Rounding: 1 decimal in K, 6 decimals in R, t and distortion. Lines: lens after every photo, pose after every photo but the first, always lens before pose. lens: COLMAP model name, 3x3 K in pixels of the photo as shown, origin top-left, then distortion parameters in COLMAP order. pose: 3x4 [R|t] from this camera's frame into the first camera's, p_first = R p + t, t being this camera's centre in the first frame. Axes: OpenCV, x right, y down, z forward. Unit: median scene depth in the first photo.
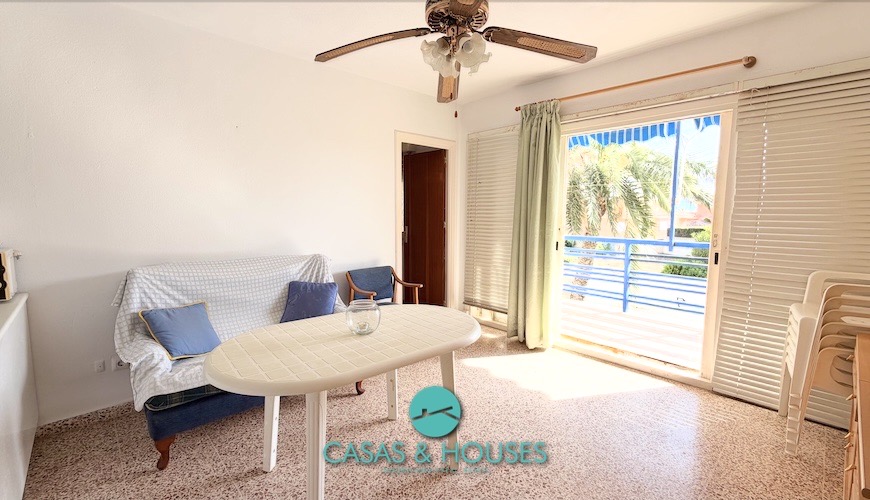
lens RADIAL K [[375.8, 0, 434.5], [0, 375.8, 248.9], [0, 0, 1]] dist [0.001007, -0.000076]
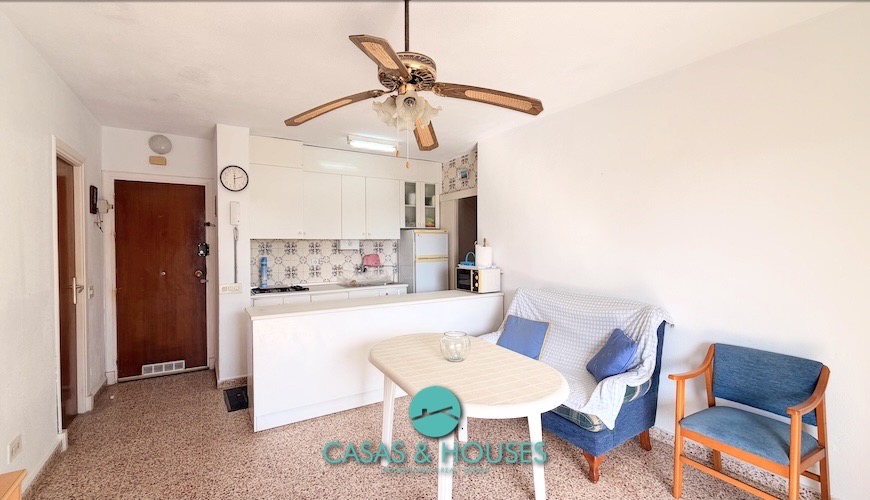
lens RADIAL K [[375.8, 0, 434.5], [0, 375.8, 248.9], [0, 0, 1]] dist [0.001007, -0.000076]
pose [[-0.194863, 0.009339, -0.980786, 0.646804], [-0.094295, 0.995145, 0.028210, -0.096591], [0.976287, 0.097980, -0.193036, 0.776949]]
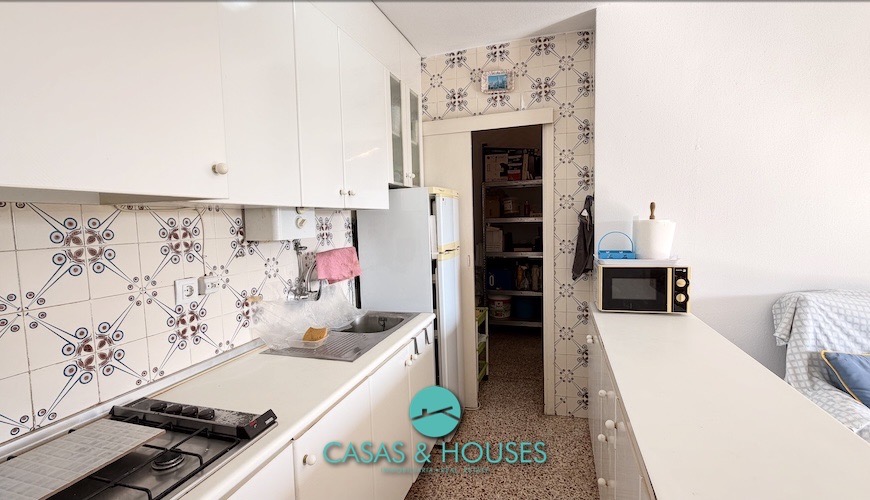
lens RADIAL K [[394.2, 0, 435.0], [0, 394.2, 250.0], [0, 0, 1]] dist [0.003745, 0.000545]
pose [[0.495590, 0.046975, -0.867286, -0.383081], [-0.055622, 0.998203, 0.022283, -0.014084], [0.866774, 0.037197, 0.497312, -0.082714]]
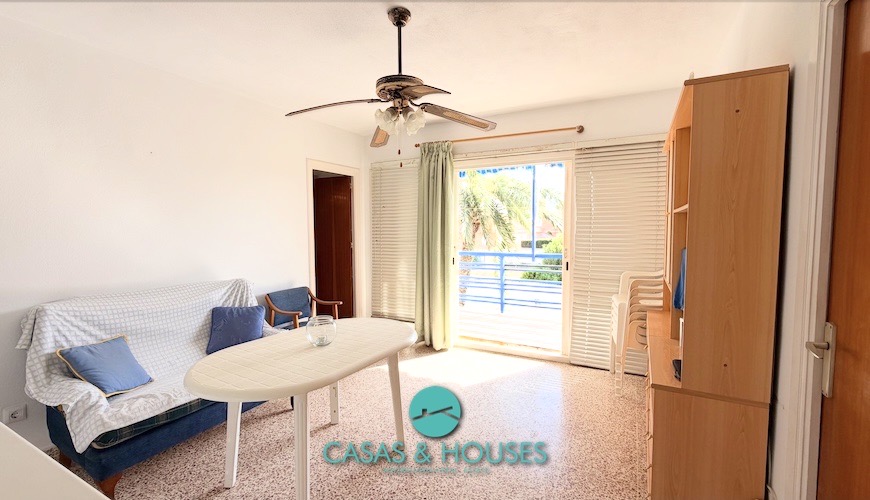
lens RADIAL K [[375.8, 0, 434.5], [0, 375.8, 248.9], [0, 0, 1]] dist [0.001007, -0.000076]
pose [[0.945730, -0.028737, 0.323681, -0.156464], [0.041921, 0.998548, -0.033832, -0.011746], [-0.322238, 0.045565, 0.945561, -0.150319]]
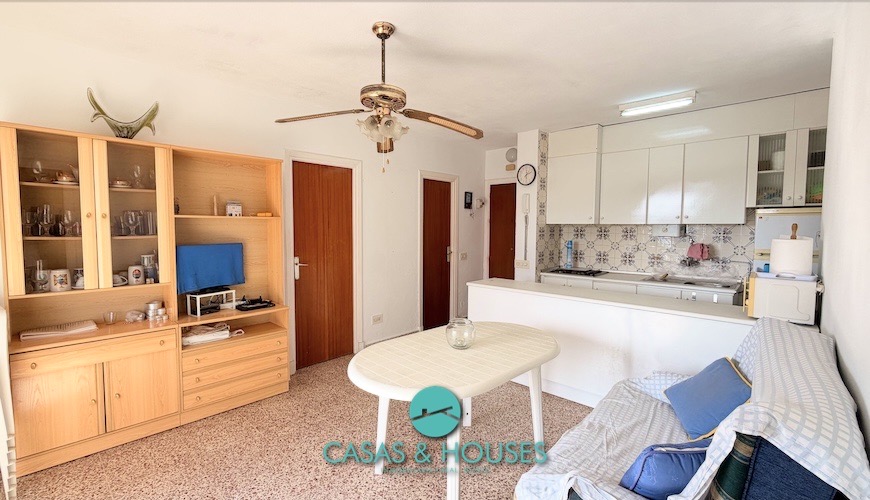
lens RADIAL K [[375.8, 0, 434.5], [0, 375.8, 248.9], [0, 0, 1]] dist [0.001007, -0.000076]
pose [[-0.996996, -0.004742, -0.077311, -0.013035], [-0.017071, 0.987033, 0.159607, -0.177467], [0.075552, 0.160447, -0.984149, 1.433121]]
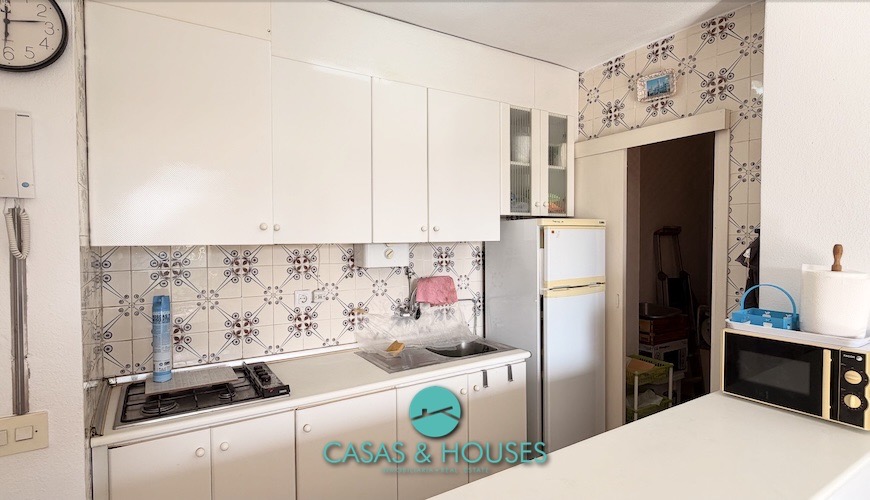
lens RADIAL K [[444.8, 0, 435.0], [0, 444.8, 250.0], [0, 0, 1]] dist [0.012106, 0.000654]
pose [[-0.183334, 0.024597, -0.982743, -0.195449], [-0.094680, 0.994598, 0.042556, -0.083898], [0.978481, 0.100848, -0.180015, 0.281137]]
